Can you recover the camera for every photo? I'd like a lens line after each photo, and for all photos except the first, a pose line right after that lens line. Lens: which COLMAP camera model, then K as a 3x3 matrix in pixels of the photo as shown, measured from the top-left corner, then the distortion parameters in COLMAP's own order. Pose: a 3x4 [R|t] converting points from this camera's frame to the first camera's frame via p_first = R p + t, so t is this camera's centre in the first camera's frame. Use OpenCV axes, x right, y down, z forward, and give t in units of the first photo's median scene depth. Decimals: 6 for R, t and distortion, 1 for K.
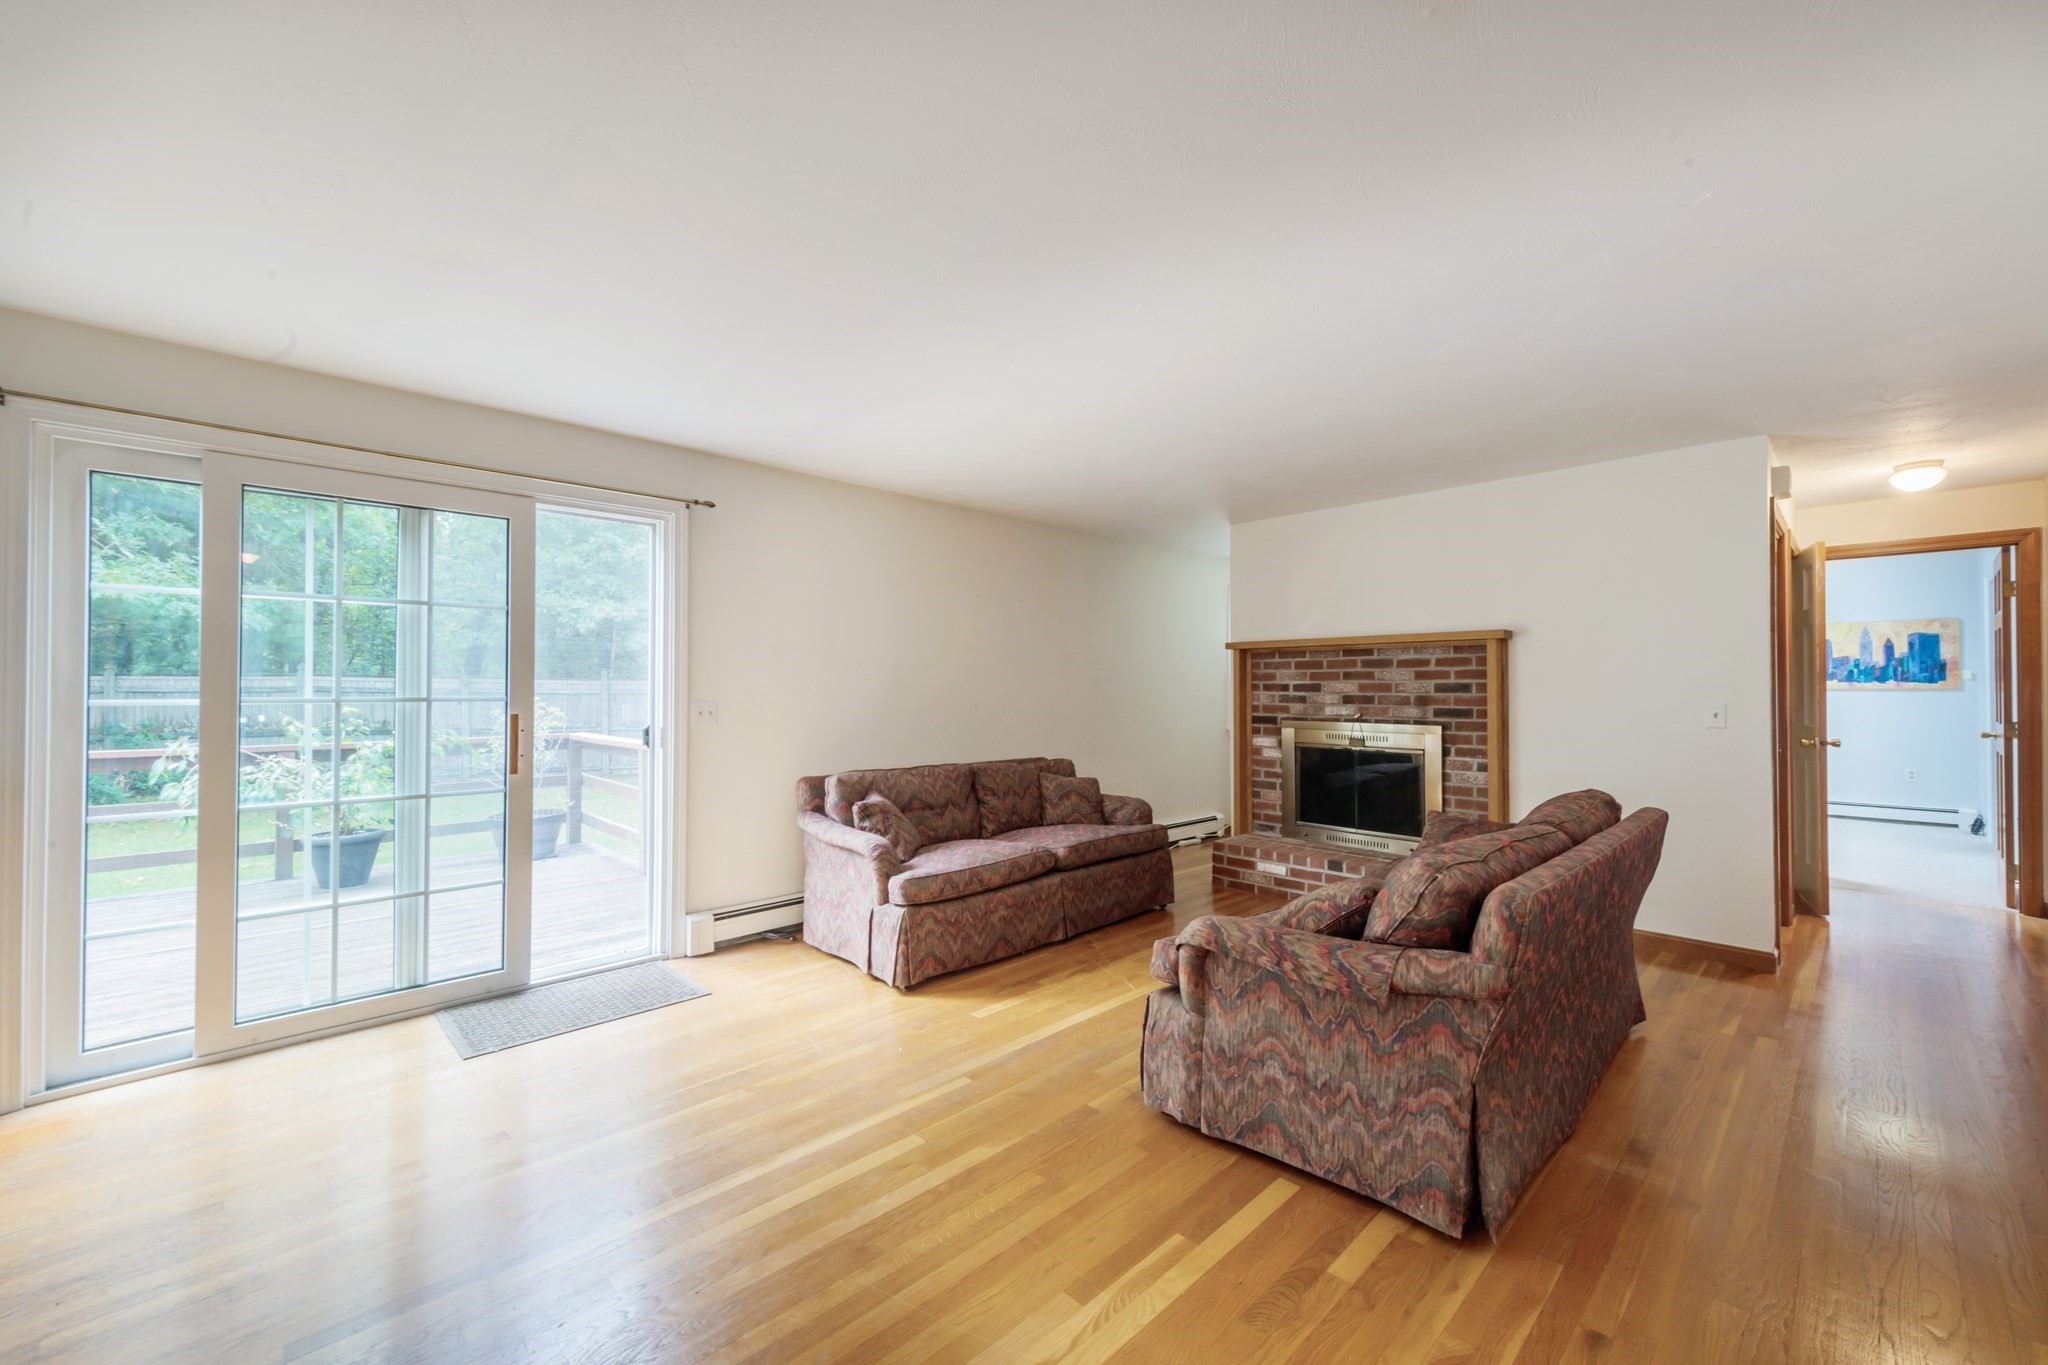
lens RADIAL K [[828.1, 0, 1041.7], [0, 828.1, 680.6], [0, 0, 1]] dist [0.002649, -0.000264]
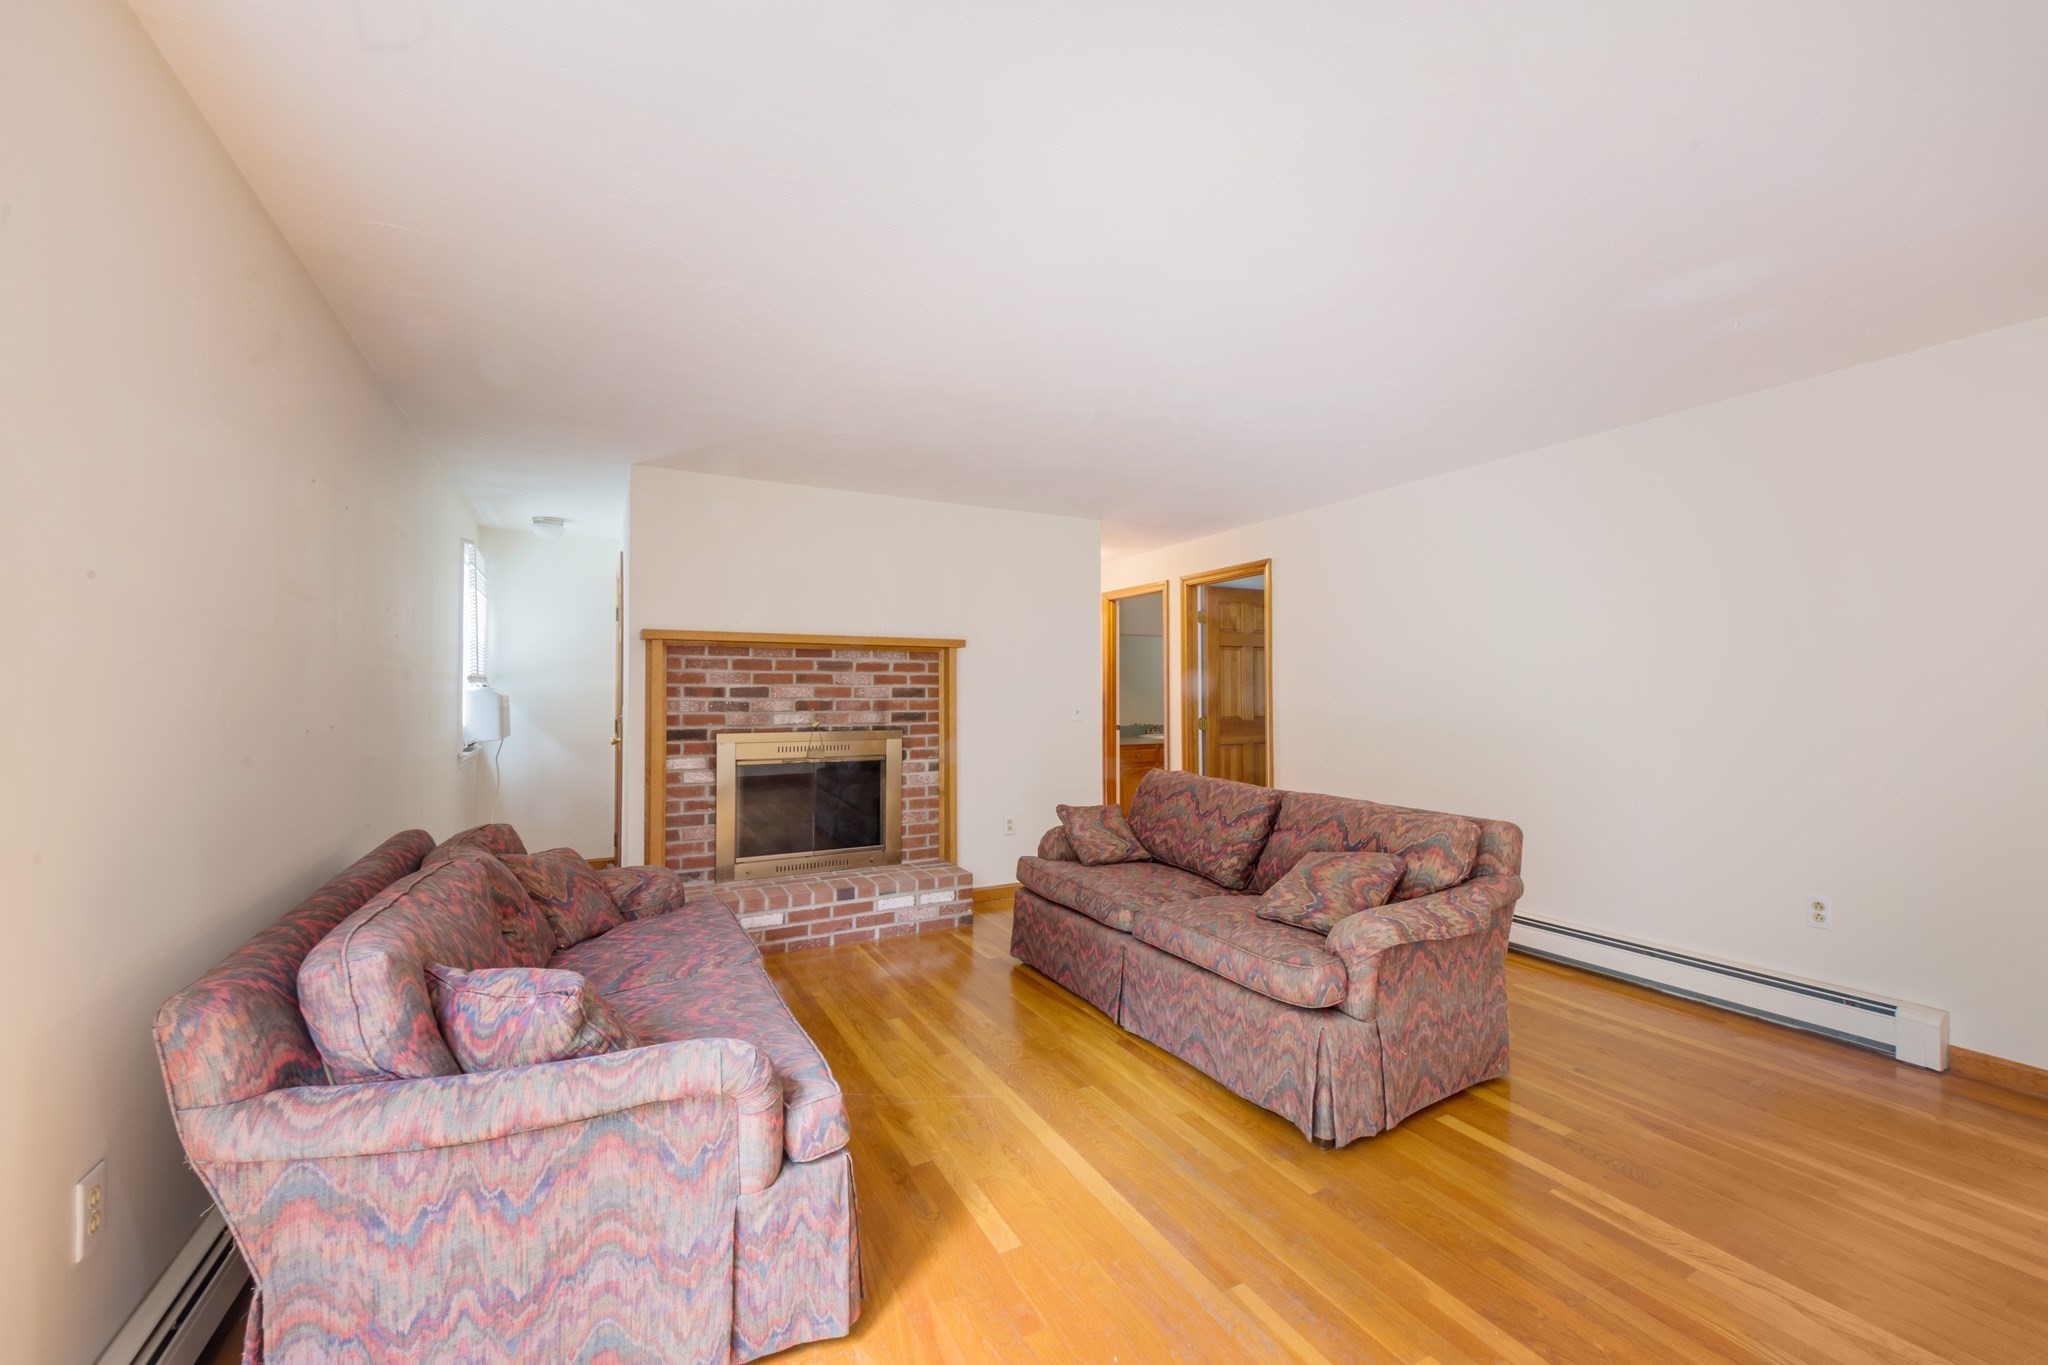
lens RADIAL K [[828.1, 0, 1041.7], [0, 828.1, 680.6], [0, 0, 1]] dist [0.002649, -0.000264]
pose [[0.253581, 0.014931, 0.967199, -0.429956], [-0.007545, 0.999881, -0.013457, 0.006260], [-0.967285, -0.003885, 0.253663, 0.550127]]
